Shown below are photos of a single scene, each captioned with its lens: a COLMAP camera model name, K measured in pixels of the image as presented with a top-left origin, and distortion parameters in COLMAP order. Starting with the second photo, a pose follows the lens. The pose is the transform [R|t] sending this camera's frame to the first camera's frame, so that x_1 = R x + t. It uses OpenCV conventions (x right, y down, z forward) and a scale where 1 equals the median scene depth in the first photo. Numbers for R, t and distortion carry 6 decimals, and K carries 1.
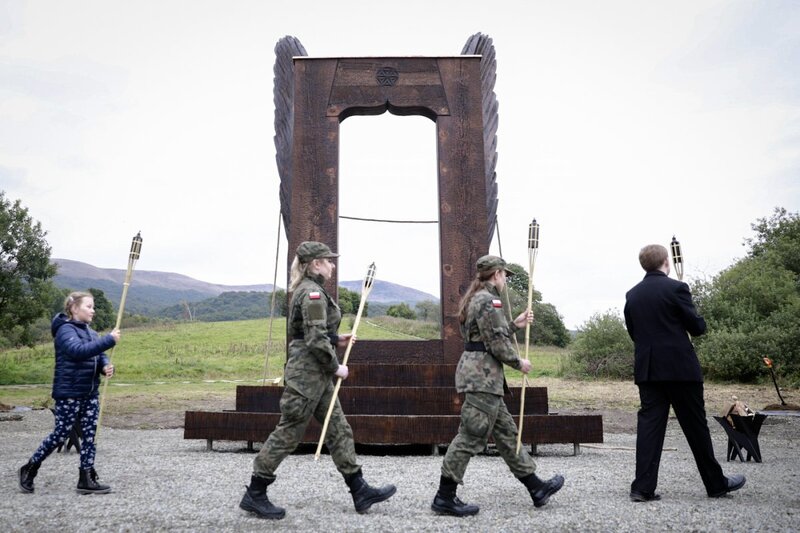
lens RADIAL K [[673.8, 0, 361.8], [0, 673.8, 257.1], [0, 0, 1]] dist [-0.149338, 0.167220]
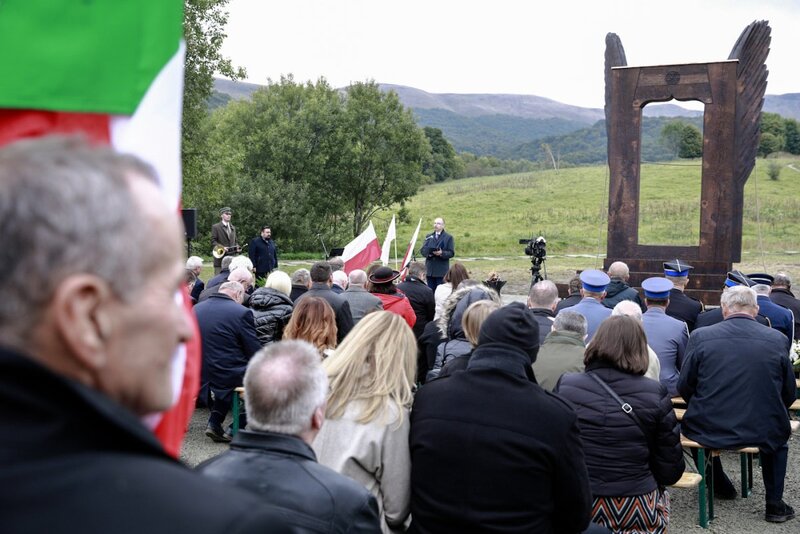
lens RADIAL K [[992.2, 0, 400.0], [0, 992.2, 267.0], [0, 0, 1]] dist [0.111879, 0.020695]
pose [[0.919514, 0.026781, -0.392143, 0.383384], [0.055693, 0.978733, 0.197433, -0.335788], [0.389091, -0.203382, 0.898468, -1.444237]]
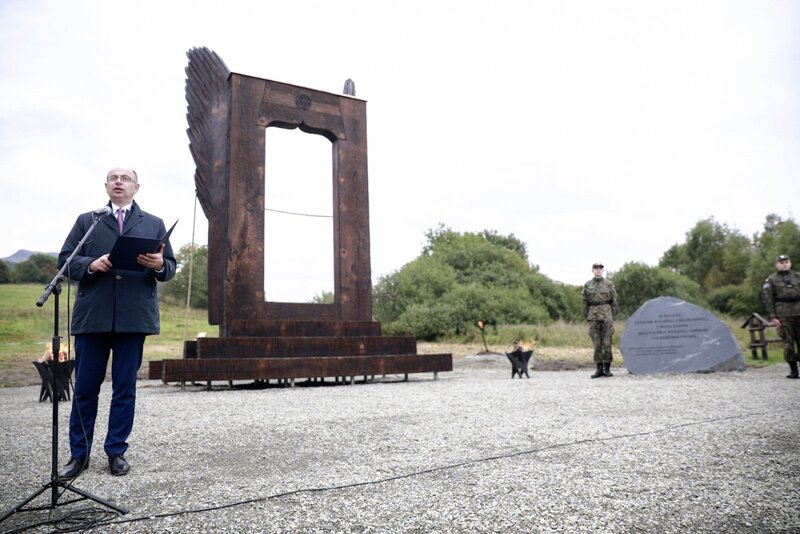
lens RADIAL K [[566.5, 0, 400.0], [0, 566.5, 267.0], [0, 0, 1]] dist [-0.108074, 0.001042]
pose [[0.838648, 0.053023, 0.542086, -0.375639], [-0.076557, 0.996845, 0.020936, 0.012884], [-0.539266, -0.059058, 0.840062, -0.037526]]
